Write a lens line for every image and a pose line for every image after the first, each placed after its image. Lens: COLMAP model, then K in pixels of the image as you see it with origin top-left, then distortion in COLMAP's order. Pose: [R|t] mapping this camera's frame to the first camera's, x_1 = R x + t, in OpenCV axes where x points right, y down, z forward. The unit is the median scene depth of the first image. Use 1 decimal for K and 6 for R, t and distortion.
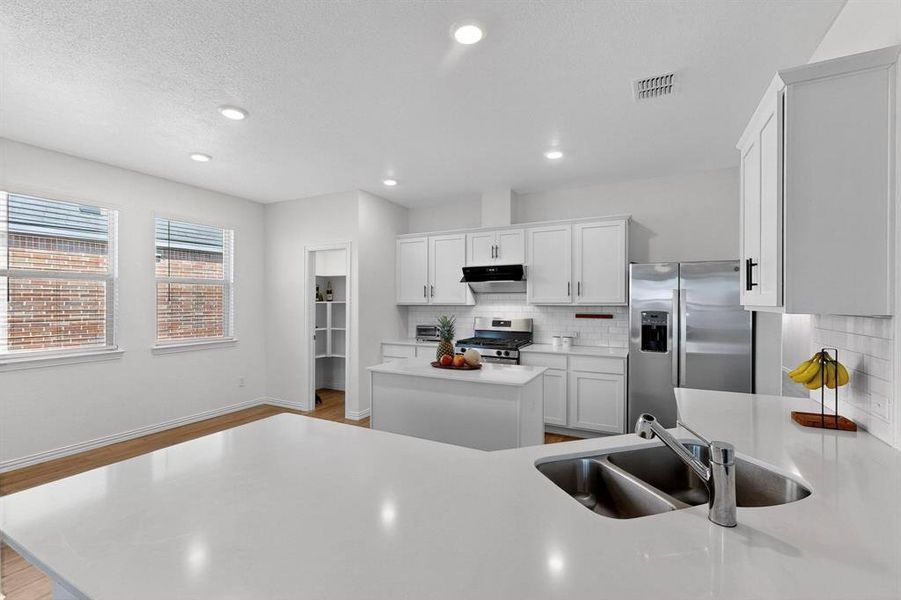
lens RADIAL K [[389.6, 0, 448.3], [0, 389.6, 303.1], [0, 0, 1]] dist [-0.001151, -0.000095]
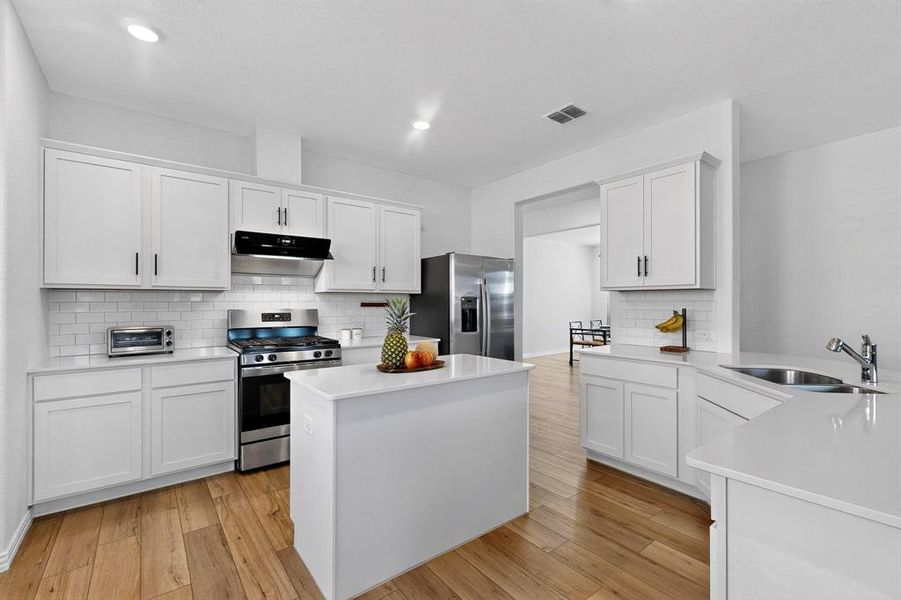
lens RADIAL K [[389.6, 0, 447.5], [0, 389.6, 295.1], [0, 0, 1]] dist [-0.001151, -0.000095]
pose [[0.424730, 0.017545, 0.905150, -0.395281], [0.004632, 0.999757, -0.021553, 0.029895], [-0.905308, 0.013347, 0.424545, 0.420018]]
